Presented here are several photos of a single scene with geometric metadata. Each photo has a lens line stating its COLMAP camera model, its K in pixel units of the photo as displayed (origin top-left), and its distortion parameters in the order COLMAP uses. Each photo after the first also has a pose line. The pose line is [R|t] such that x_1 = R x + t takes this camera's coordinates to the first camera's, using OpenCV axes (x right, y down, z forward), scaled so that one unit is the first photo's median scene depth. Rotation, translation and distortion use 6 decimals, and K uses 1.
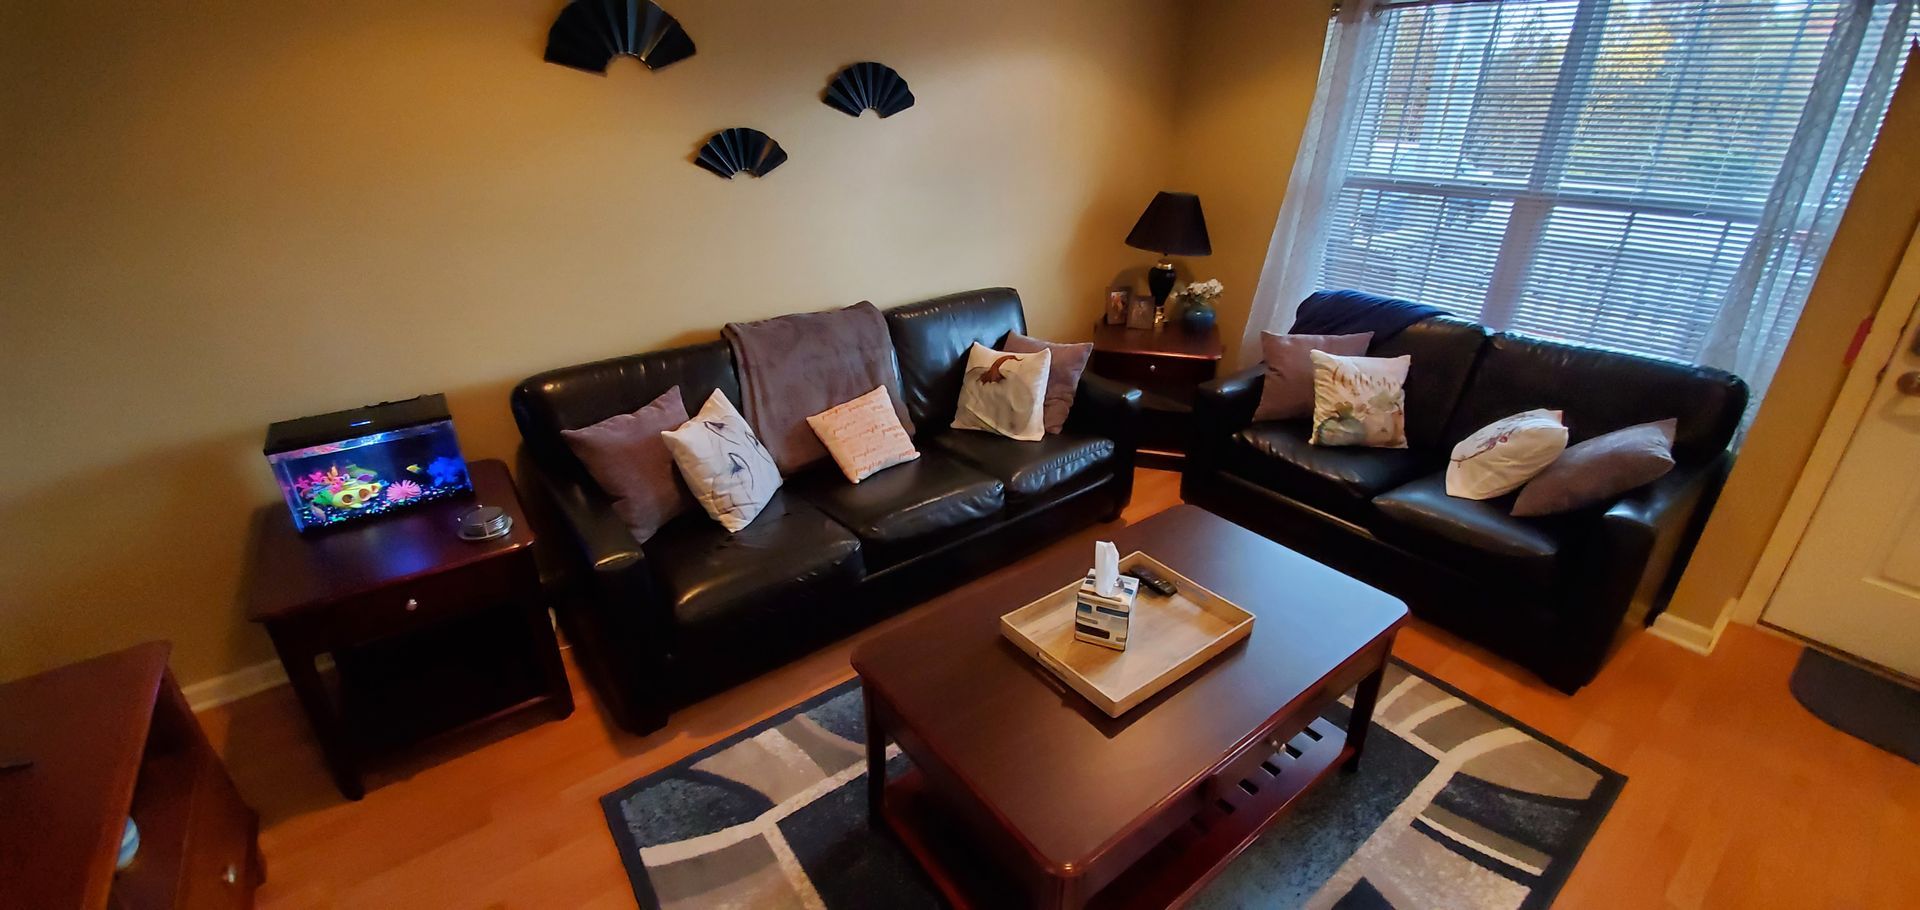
lens RADIAL K [[754.2, 0, 960.0], [0, 754.2, 455.0], [0, 0, 1]] dist [-0.001237, -0.009746]
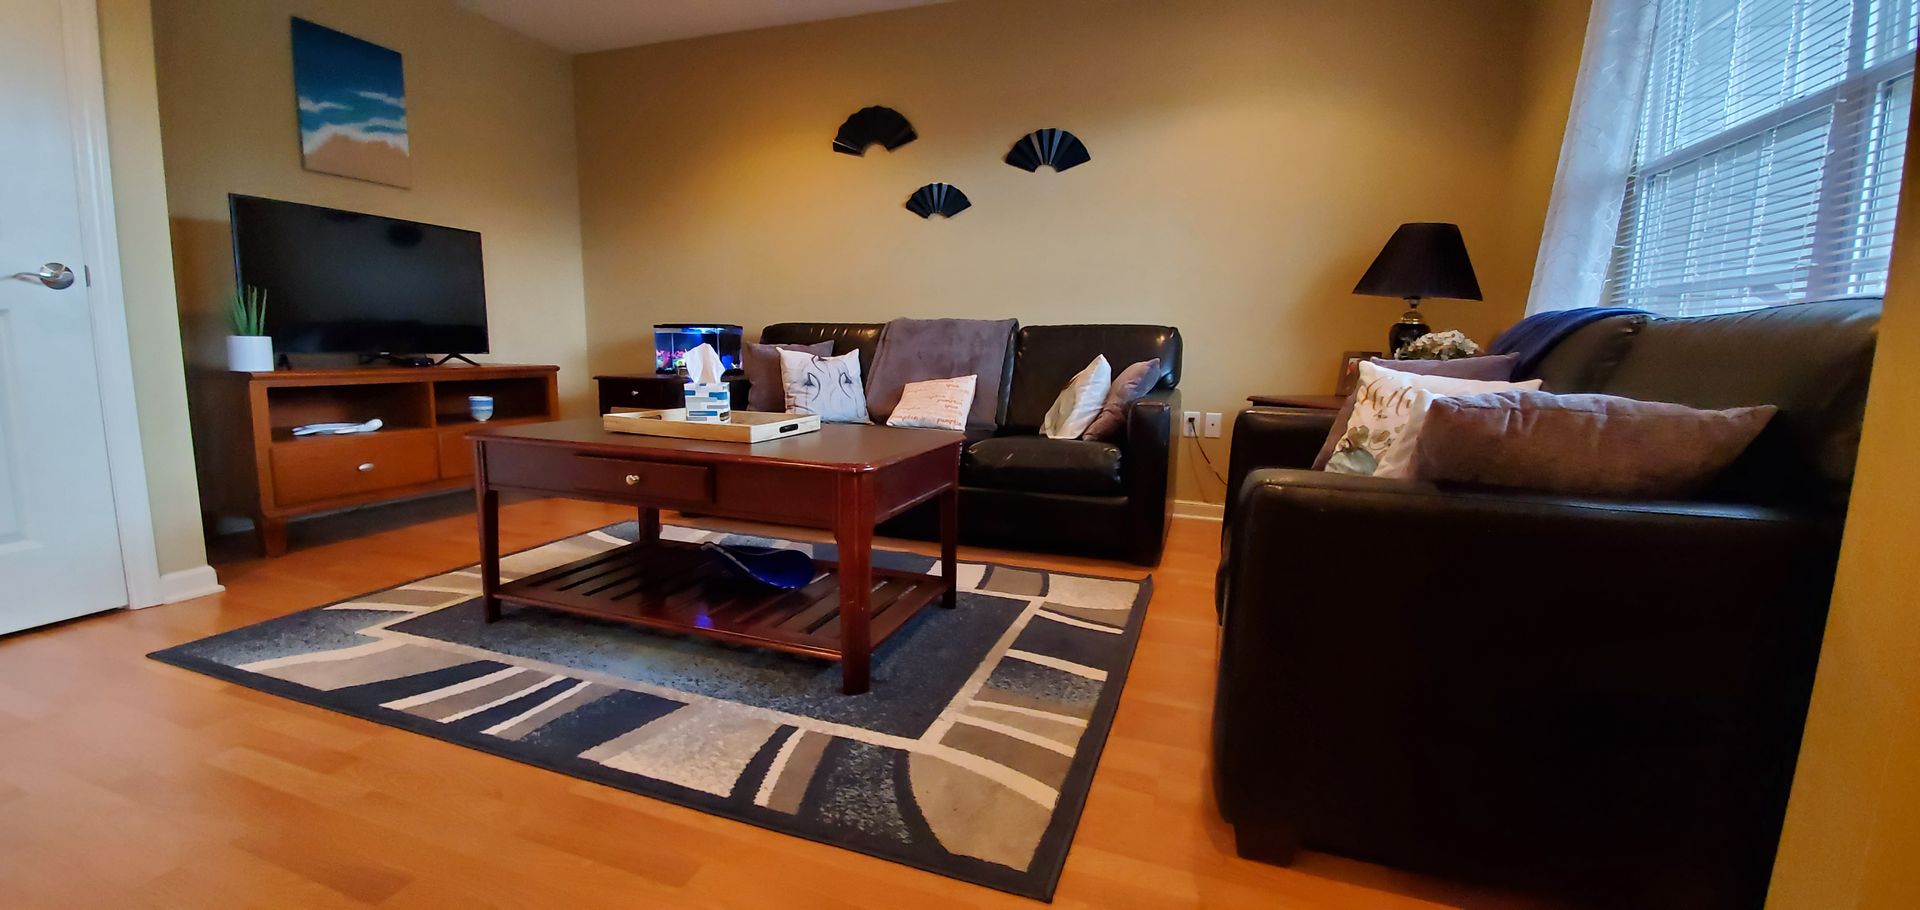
lens RADIAL K [[754.2, 0, 960.0], [0, 754.2, 455.0], [0, 0, 1]] dist [-0.001237, -0.009746]
pose [[0.561081, 0.131364, -0.817271, 0.950190], [-0.366556, 0.924674, -0.103024, 0.167368], [0.742176, 0.357381, 0.566969, 0.408166]]
